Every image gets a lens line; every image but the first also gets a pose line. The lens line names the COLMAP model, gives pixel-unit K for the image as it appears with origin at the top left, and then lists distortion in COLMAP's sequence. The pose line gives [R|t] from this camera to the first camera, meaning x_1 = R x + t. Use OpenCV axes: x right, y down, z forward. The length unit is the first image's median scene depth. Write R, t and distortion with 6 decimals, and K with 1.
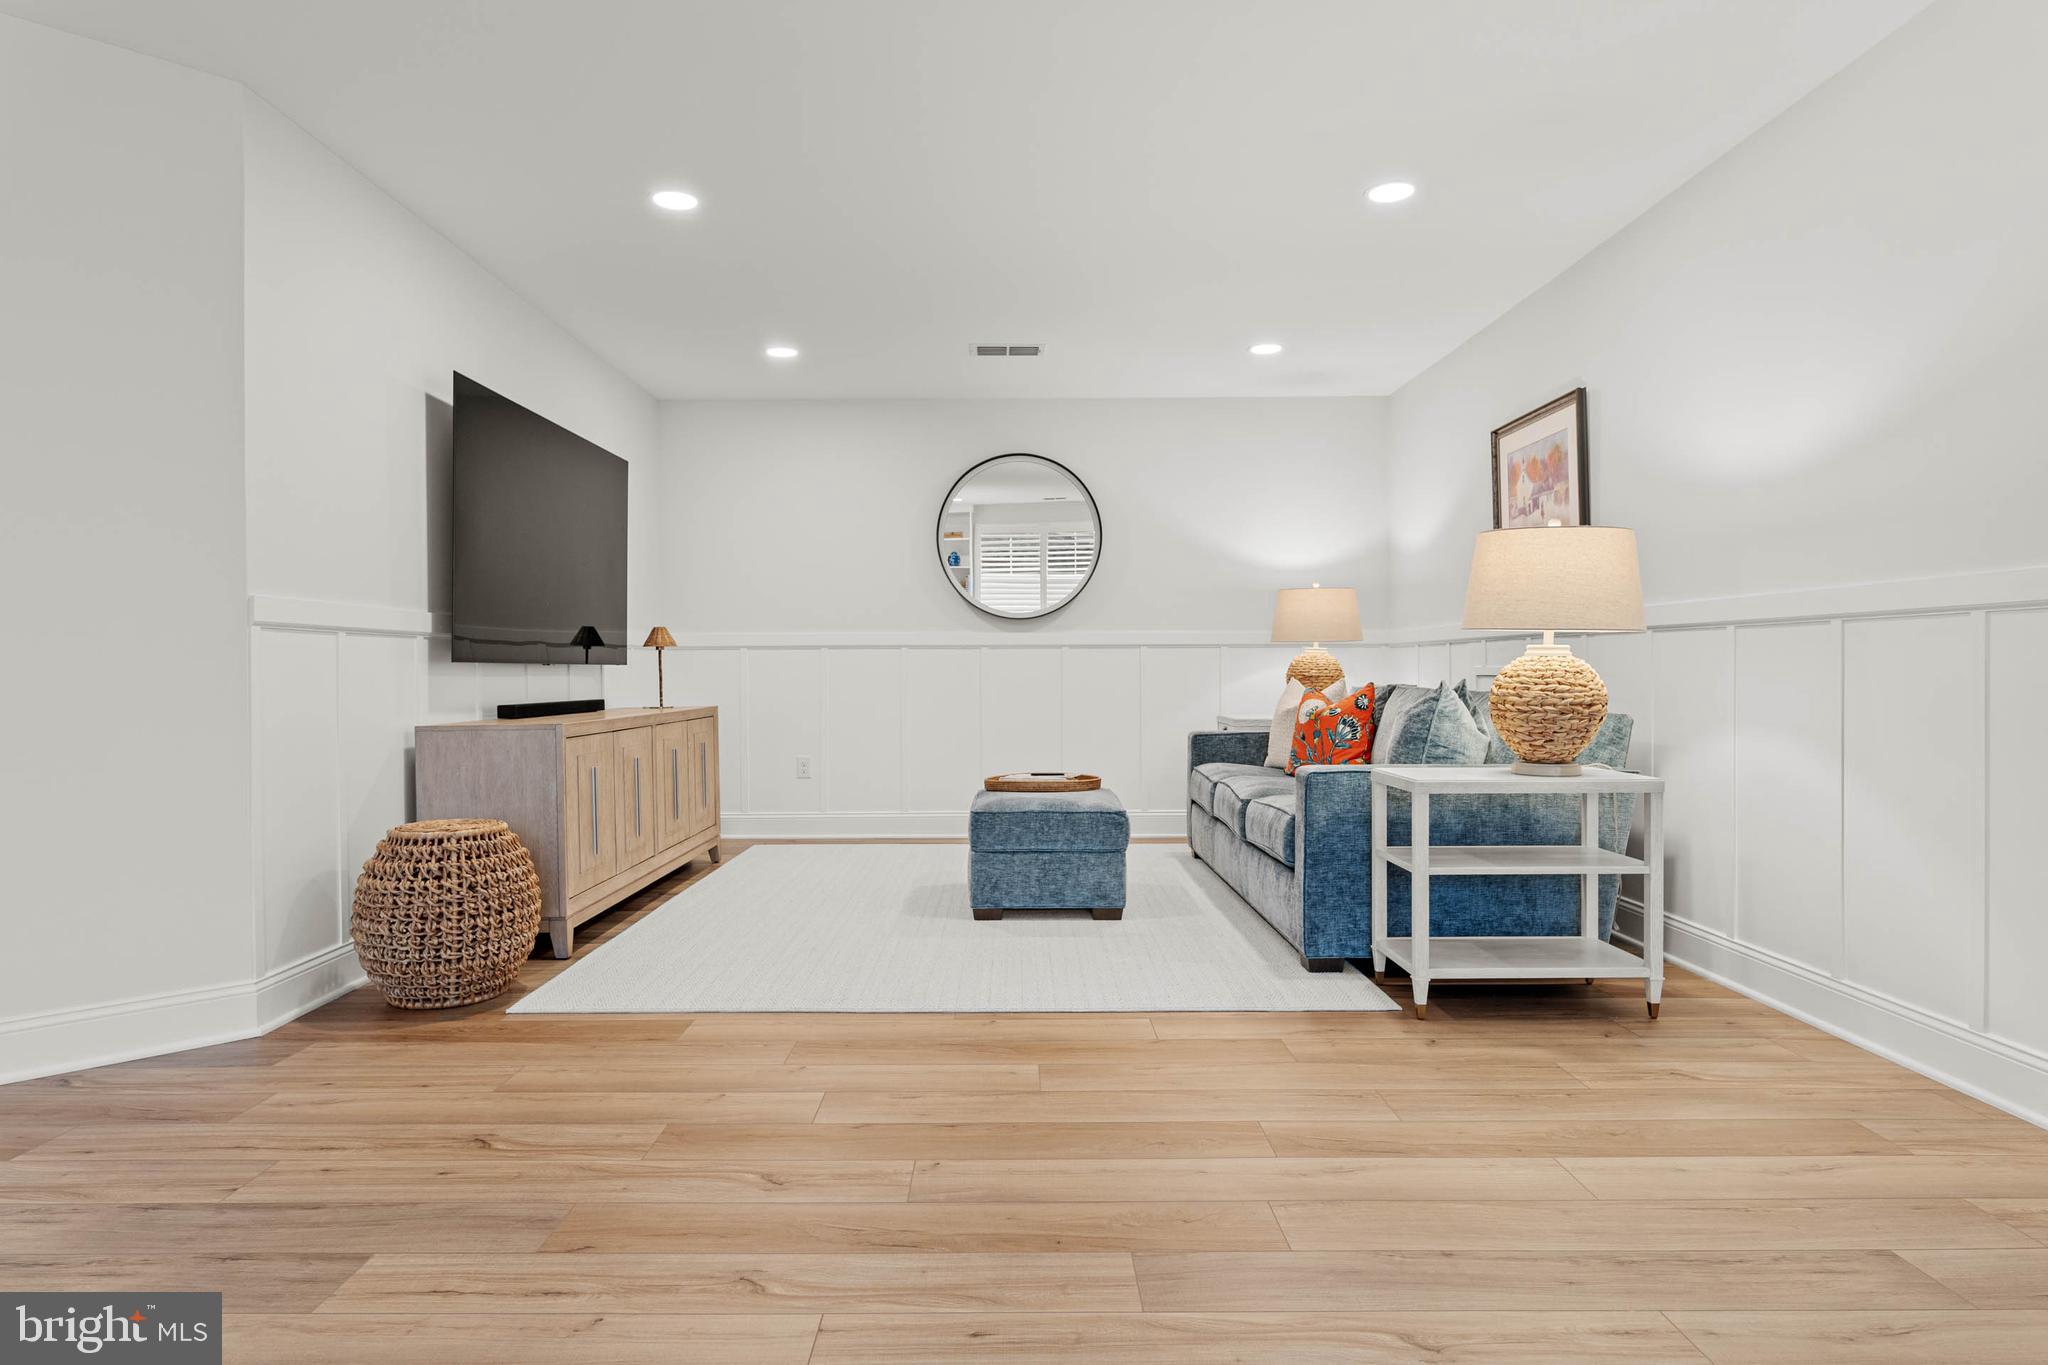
lens RADIAL K [[1180.2, 0, 1024.0], [0, 1180.2, 682.5], [0, 0, 1]] dist [-0.001432, -0.000053]
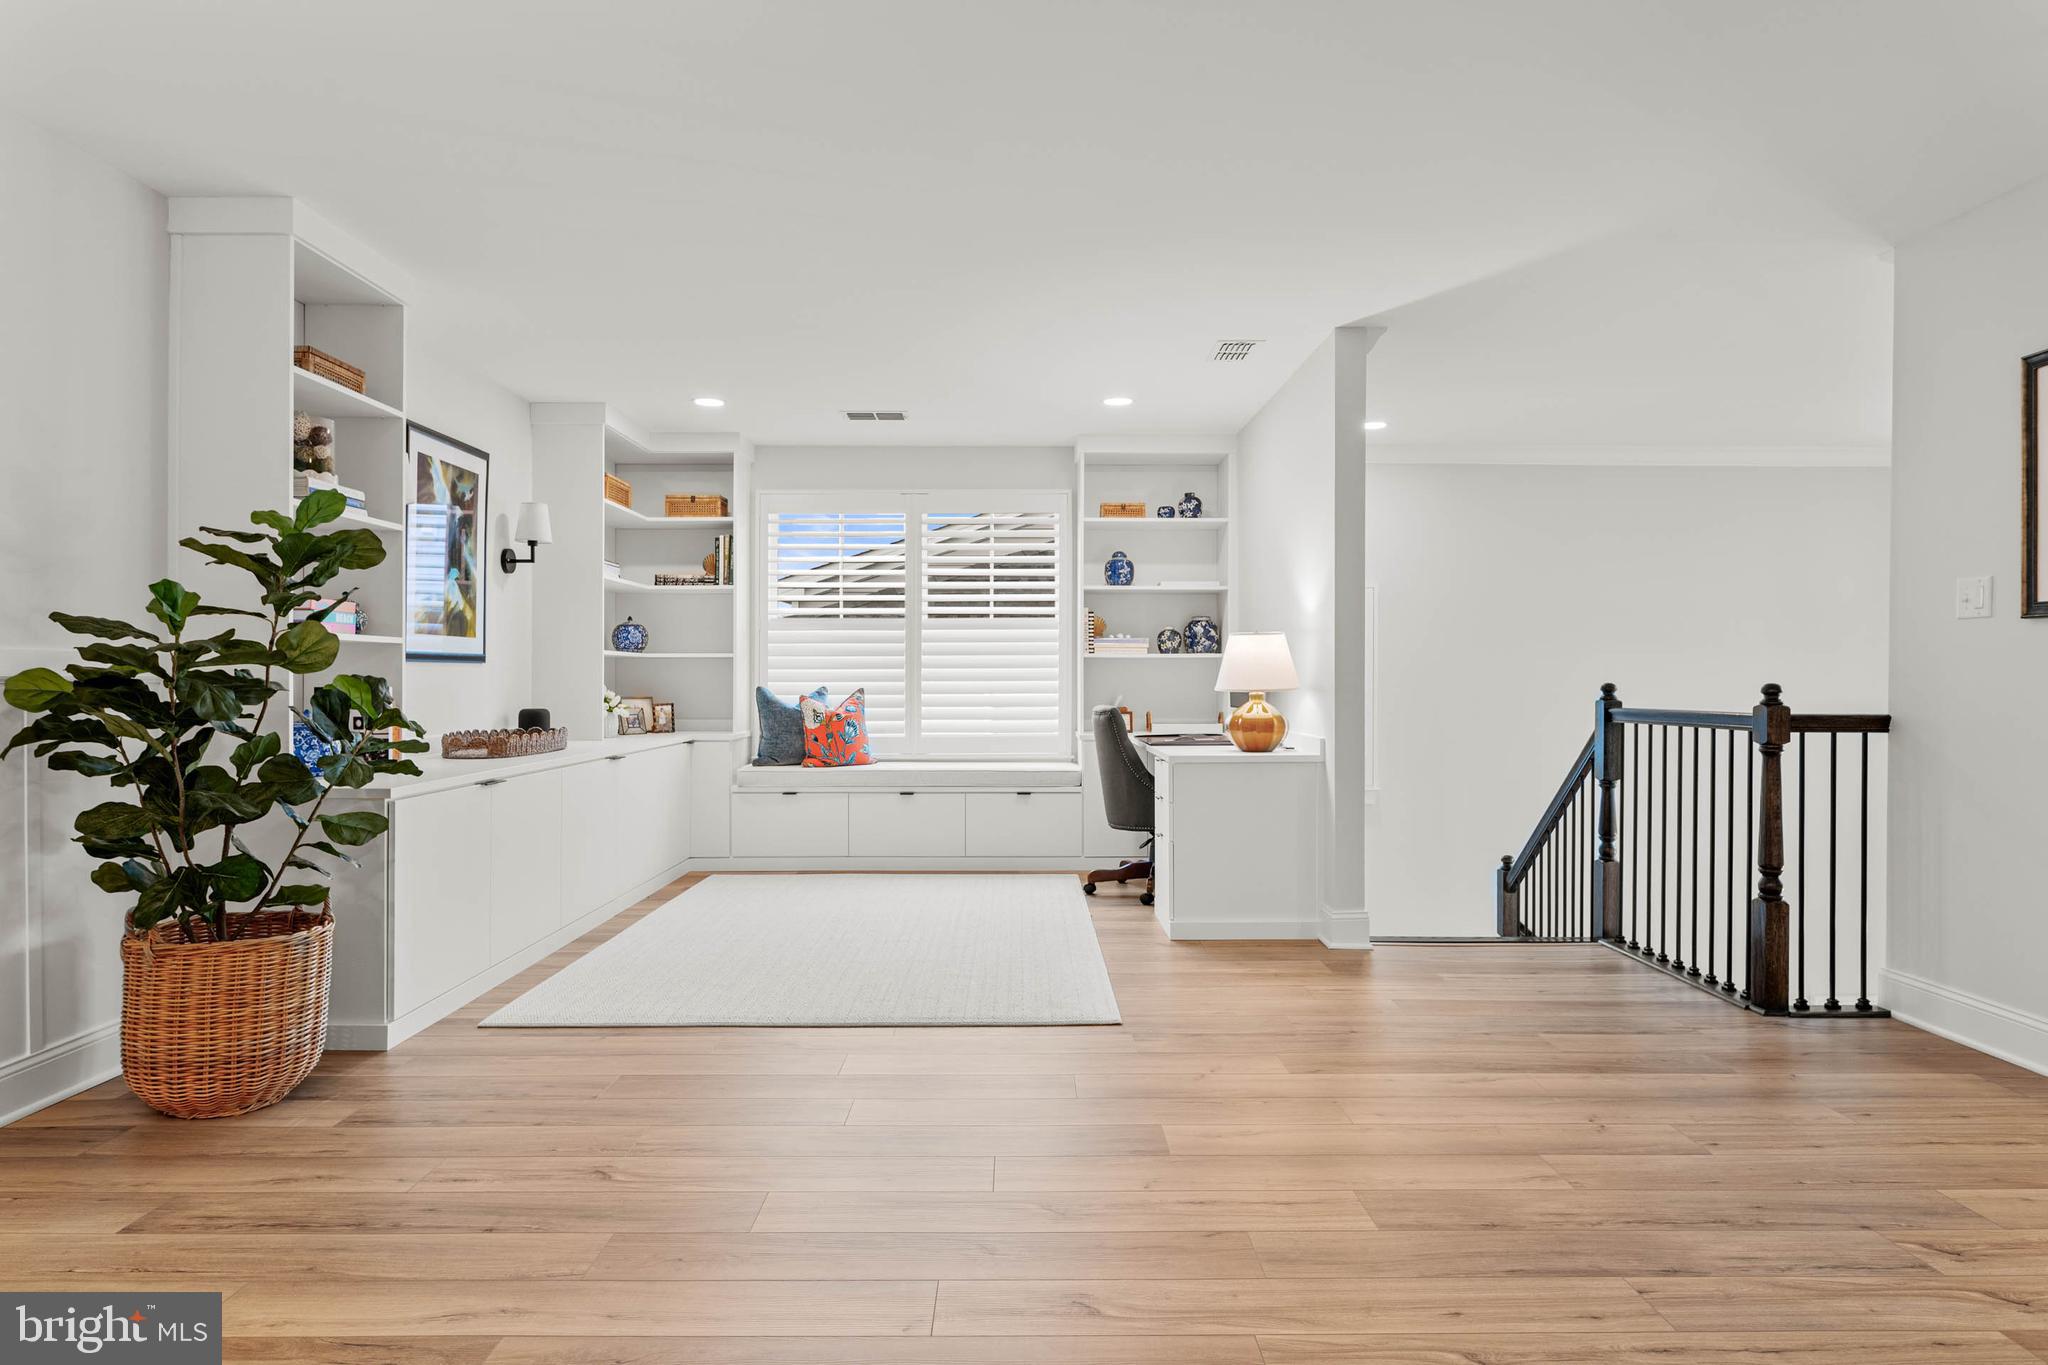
lens RADIAL K [[1180.2, 0, 1024.0], [0, 1180.2, 682.5], [0, 0, 1]] dist [-0.001432, -0.000053]
pose [[-0.999991, 0.003806, 0.001687, -0.177394], [0.003830, 0.999895, 0.013994, -0.083652], [-0.001633, 0.014000, -0.999901, 2.019406]]
